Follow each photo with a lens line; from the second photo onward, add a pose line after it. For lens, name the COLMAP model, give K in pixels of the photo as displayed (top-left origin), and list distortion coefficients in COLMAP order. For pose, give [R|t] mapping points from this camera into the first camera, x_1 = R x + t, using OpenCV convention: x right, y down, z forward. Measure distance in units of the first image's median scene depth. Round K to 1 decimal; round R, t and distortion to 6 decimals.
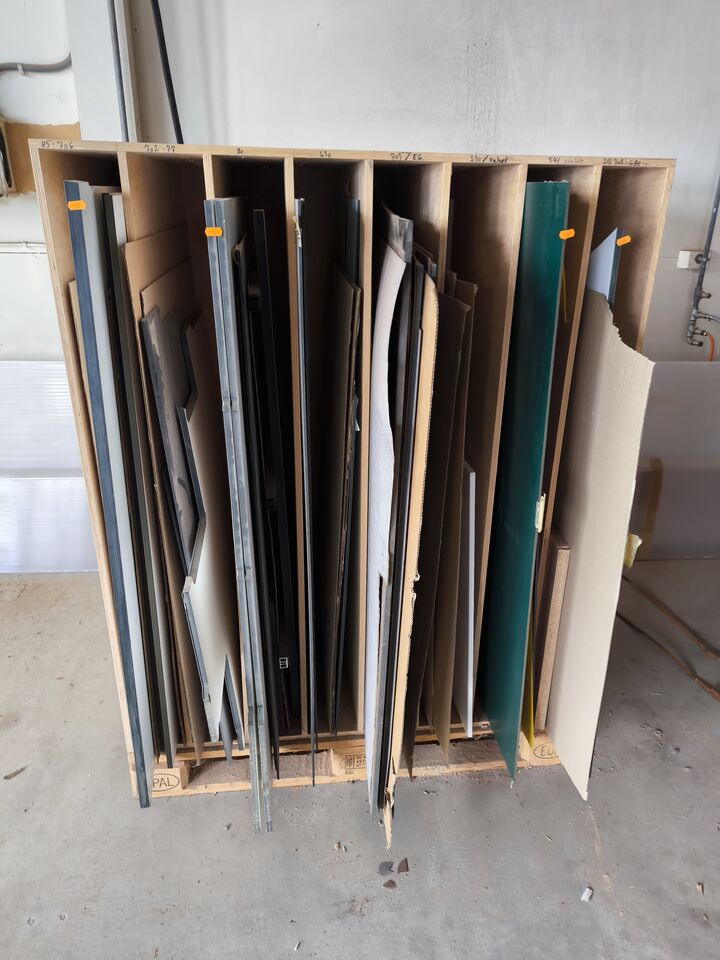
lens RADIAL K [[675.5, 0, 377.3], [0, 675.5, 484.5], [0, 0, 1]] dist [0.029035, -0.020051]
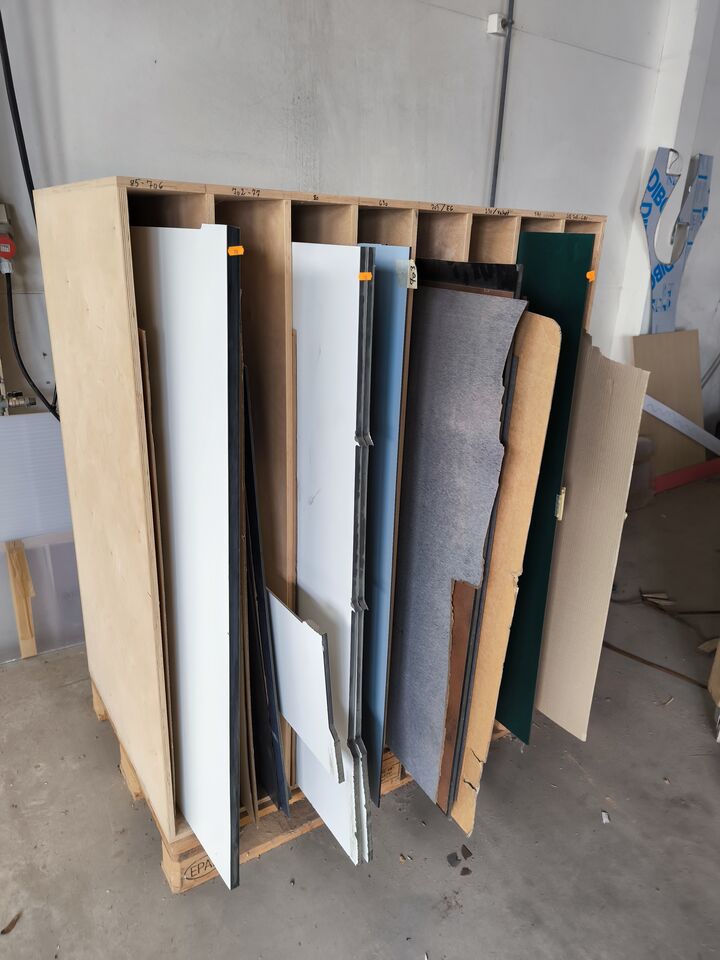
lens RADIAL K [[671.7, 0, 360.1], [0, 671.7, 484.0], [0, 0, 1]] dist [0.020781, -0.011381]
pose [[0.898990, -0.137196, 0.415925, -0.548624], [0.154309, 0.987993, -0.007629, -0.037145], [-0.409884, 0.071039, 0.909367, 0.063167]]
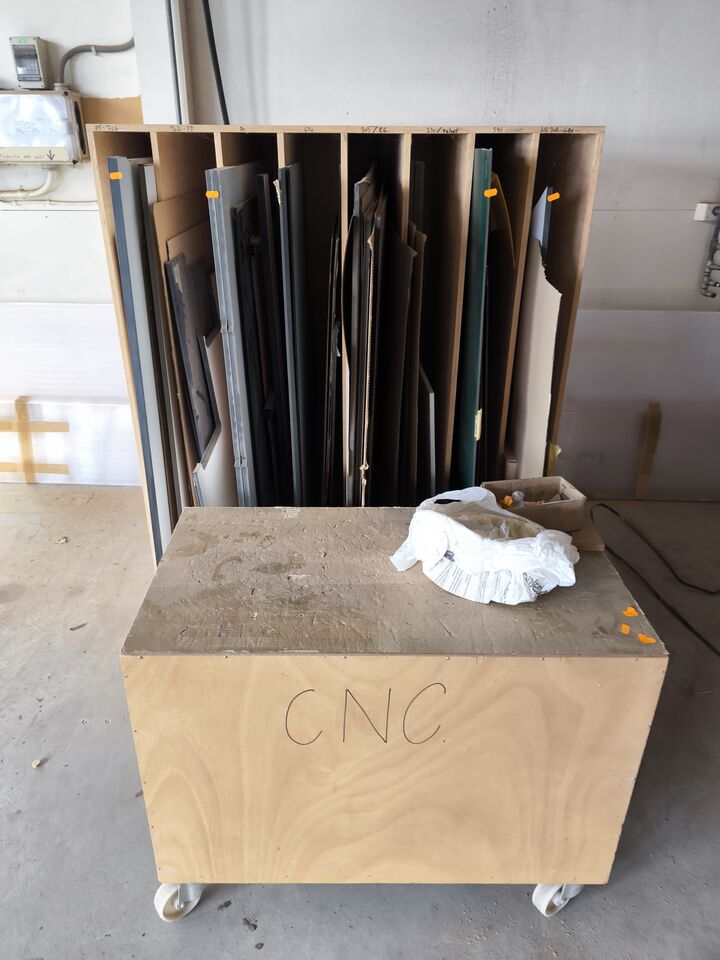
lens RADIAL K [[681.5, 0, 360.0], [0, 681.5, 480.0], [0, 0, 1]] dist [0.023830, -0.011177]
pose [[0.991502, 0.041014, -0.123458, 0.178765], [-0.034788, 0.998032, 0.052168, 0.082333], [0.125354, -0.047430, 0.990978, -0.246975]]
